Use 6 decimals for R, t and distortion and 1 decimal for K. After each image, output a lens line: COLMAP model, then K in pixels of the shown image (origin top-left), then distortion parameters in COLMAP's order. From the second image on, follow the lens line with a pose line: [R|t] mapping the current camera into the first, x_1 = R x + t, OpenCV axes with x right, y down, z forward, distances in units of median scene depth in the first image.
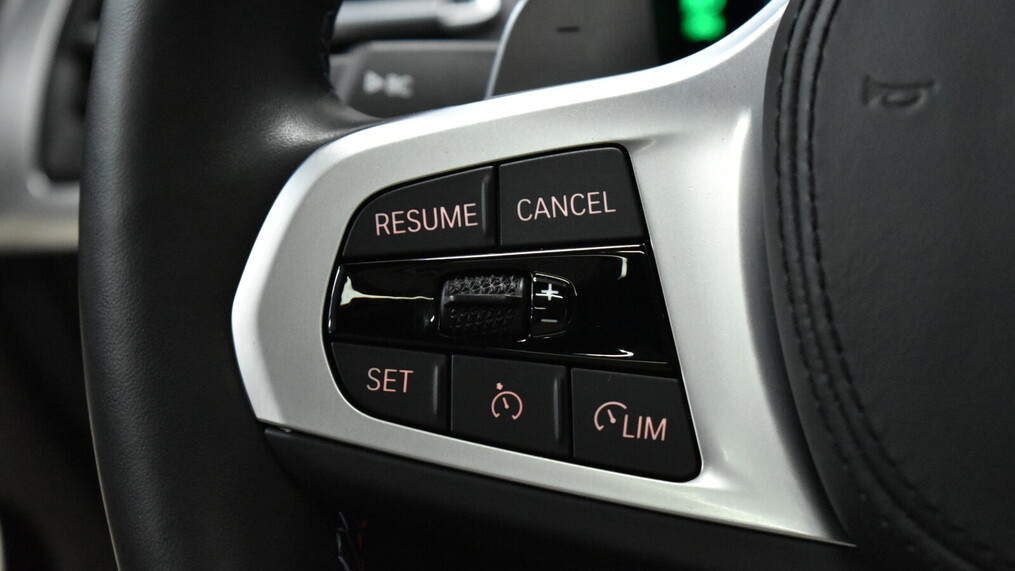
lens RADIAL K [[2218.7, 0, 507.5], [0, 2218.7, 285.5], [0, 0, 1]] dist [0.002473, -0.035215]
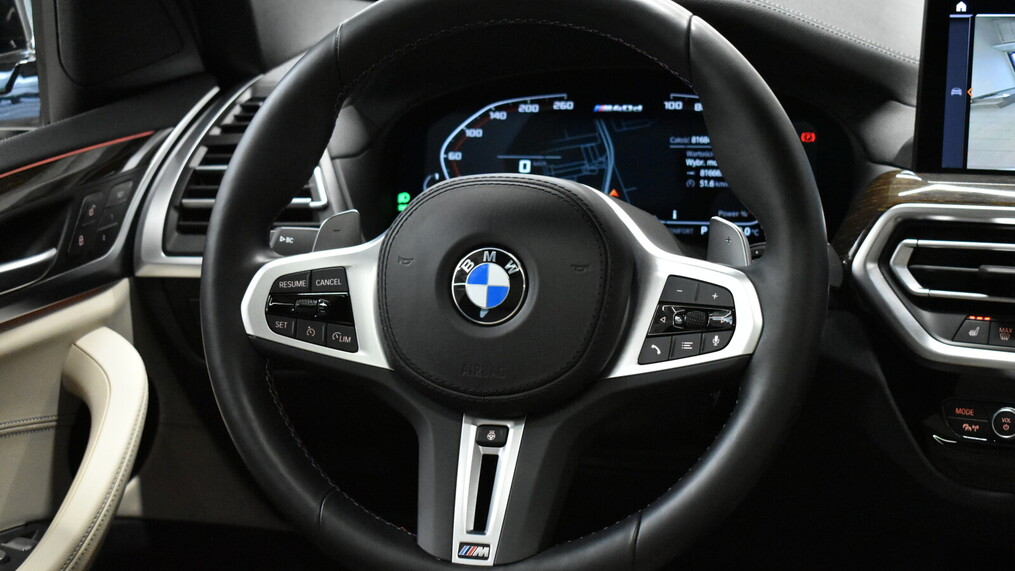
lens RADIAL K [[1685.4, 0, 474.1], [0, 1685.4, 285.5], [0, 0, 1]] dist [-0.021687, -0.019060]
pose [[0.997802, 0.044244, 0.049341, 0.135435], [-0.044134, 0.999020, -0.003323, -0.031424], [-0.049440, 0.001138, 0.998776, -1.973664]]
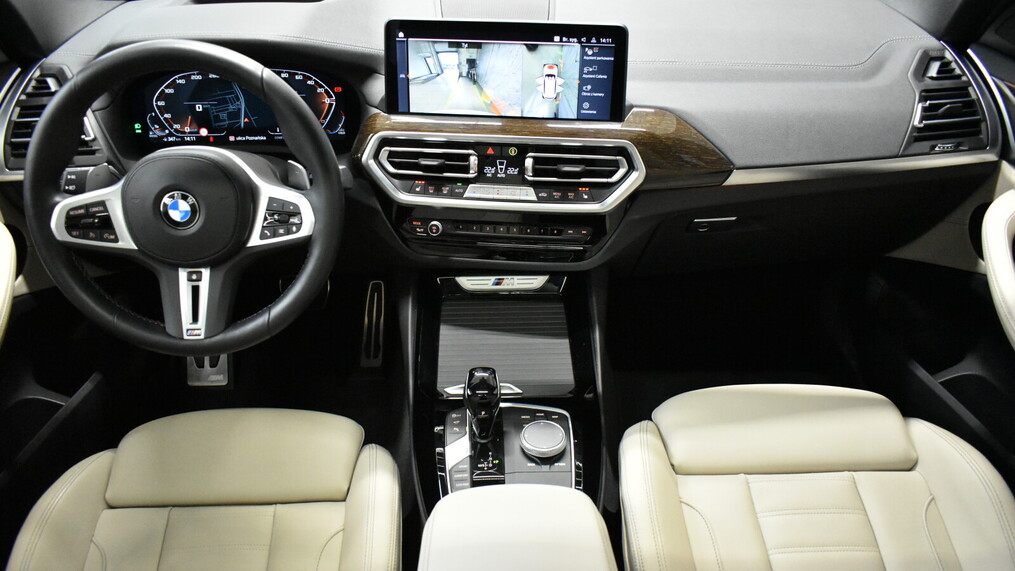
lens RADIAL K [[785.6, 0, 484.4], [0, 785.6, 284.9], [0, 0, 1]] dist [-0.001854, -0.000629]
pose [[0.935798, -0.115714, 0.333006, 0.349569], [0.005353, 0.949152, 0.314772, -0.641434], [-0.352497, -0.292780, 0.888834, -1.998435]]
